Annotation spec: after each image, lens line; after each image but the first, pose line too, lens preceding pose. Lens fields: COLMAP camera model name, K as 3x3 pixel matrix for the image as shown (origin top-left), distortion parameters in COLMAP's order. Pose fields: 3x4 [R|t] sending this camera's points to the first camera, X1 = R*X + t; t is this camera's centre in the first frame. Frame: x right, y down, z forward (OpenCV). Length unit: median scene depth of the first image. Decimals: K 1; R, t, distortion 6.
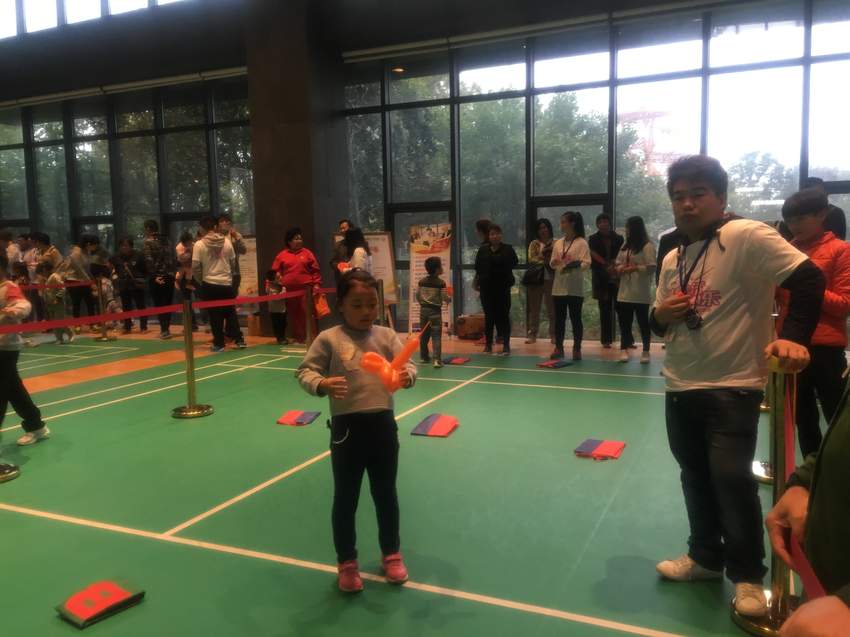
lens RADIAL K [[717.8, 0, 424.3], [0, 717.8, 317.3], [0, 0, 1]] dist [-0.005227, -0.024131]
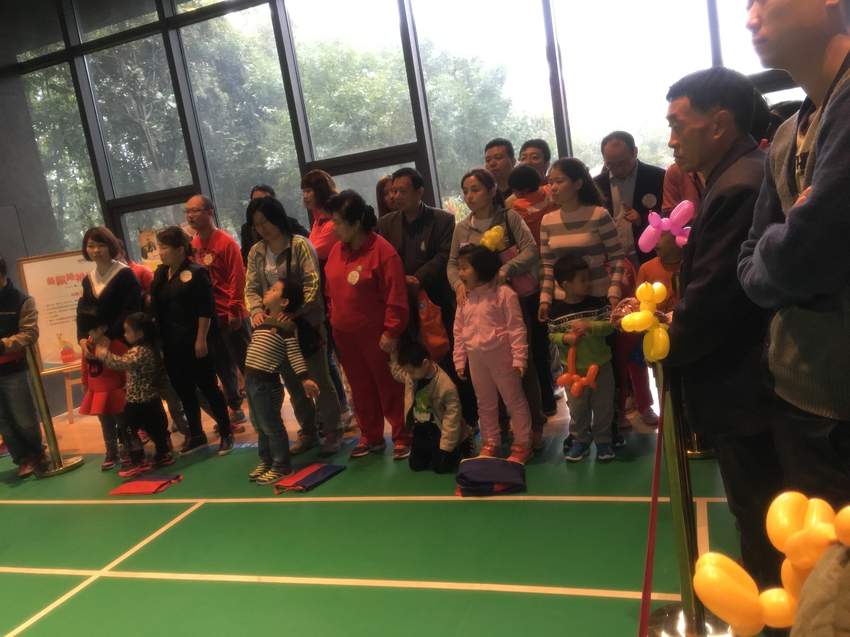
lens RADIAL K [[717.8, 0, 425.8], [0, 717.8, 319.2], [0, 0, 1]] dist [-0.005227, -0.024131]
pose [[0.987300, -0.142383, 0.070470, 0.112758], [0.138889, 0.988929, 0.052232, -0.030868], [-0.077127, -0.041781, 0.996145, 0.217395]]
